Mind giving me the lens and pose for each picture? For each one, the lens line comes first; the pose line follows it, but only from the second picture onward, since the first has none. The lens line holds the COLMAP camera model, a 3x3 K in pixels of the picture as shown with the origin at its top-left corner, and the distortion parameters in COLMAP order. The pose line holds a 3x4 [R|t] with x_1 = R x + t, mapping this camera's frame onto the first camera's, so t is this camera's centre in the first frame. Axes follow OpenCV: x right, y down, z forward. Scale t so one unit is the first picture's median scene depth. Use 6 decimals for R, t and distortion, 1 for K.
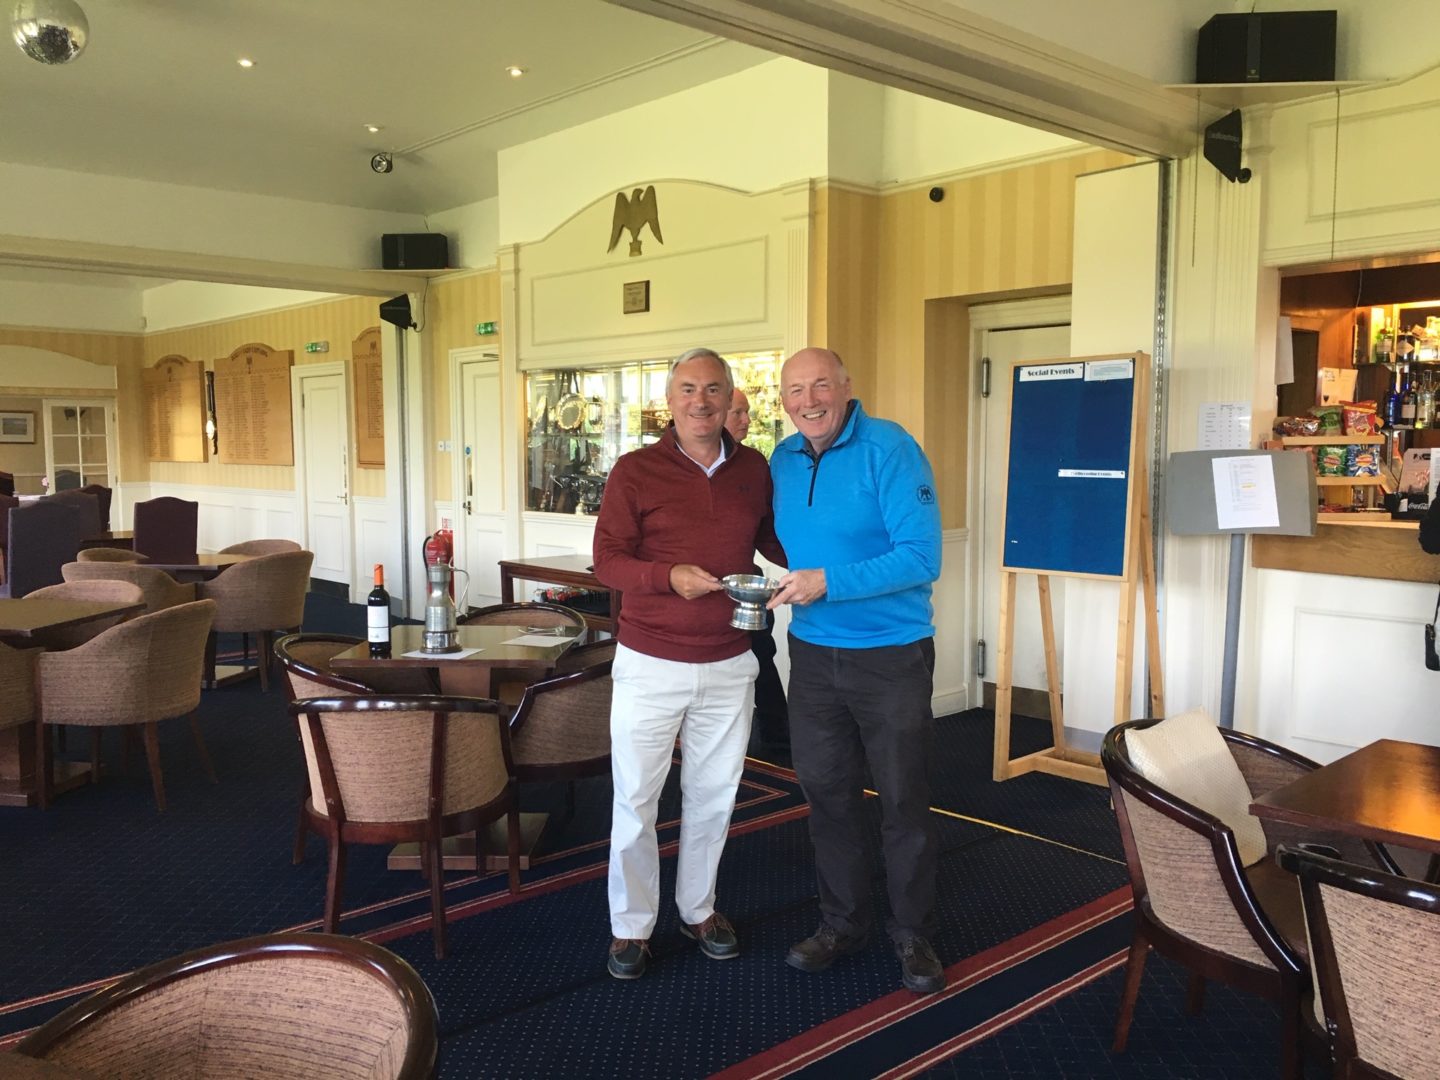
lens RADIAL K [[1195.5, 0, 720.0], [0, 1195.5, 540.0], [0, 0, 1]] dist [0.086808, -0.107844]
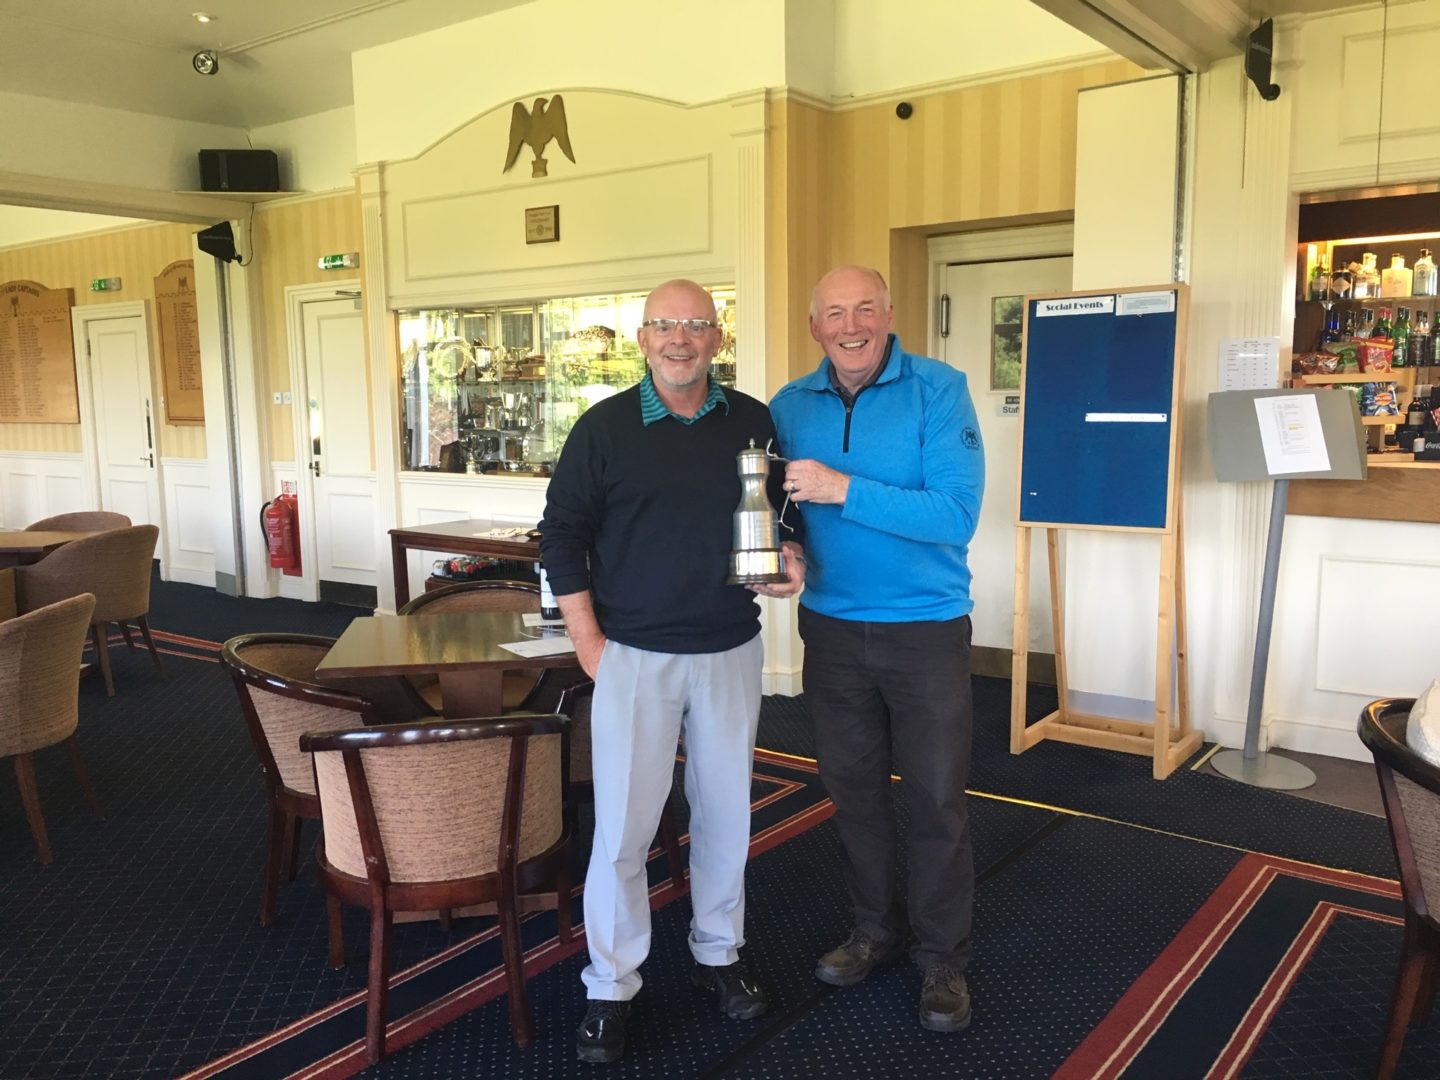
lens RADIAL K [[1204.9, 0, 720.0], [0, 1204.9, 540.0], [0, 0, 1]] dist [0.086664, -0.107304]
pose [[0.982991, -0.033681, 0.180541, -0.131598], [0.026415, 0.998747, 0.042499, -0.007460], [-0.181746, -0.037007, 0.982649, 0.115459]]
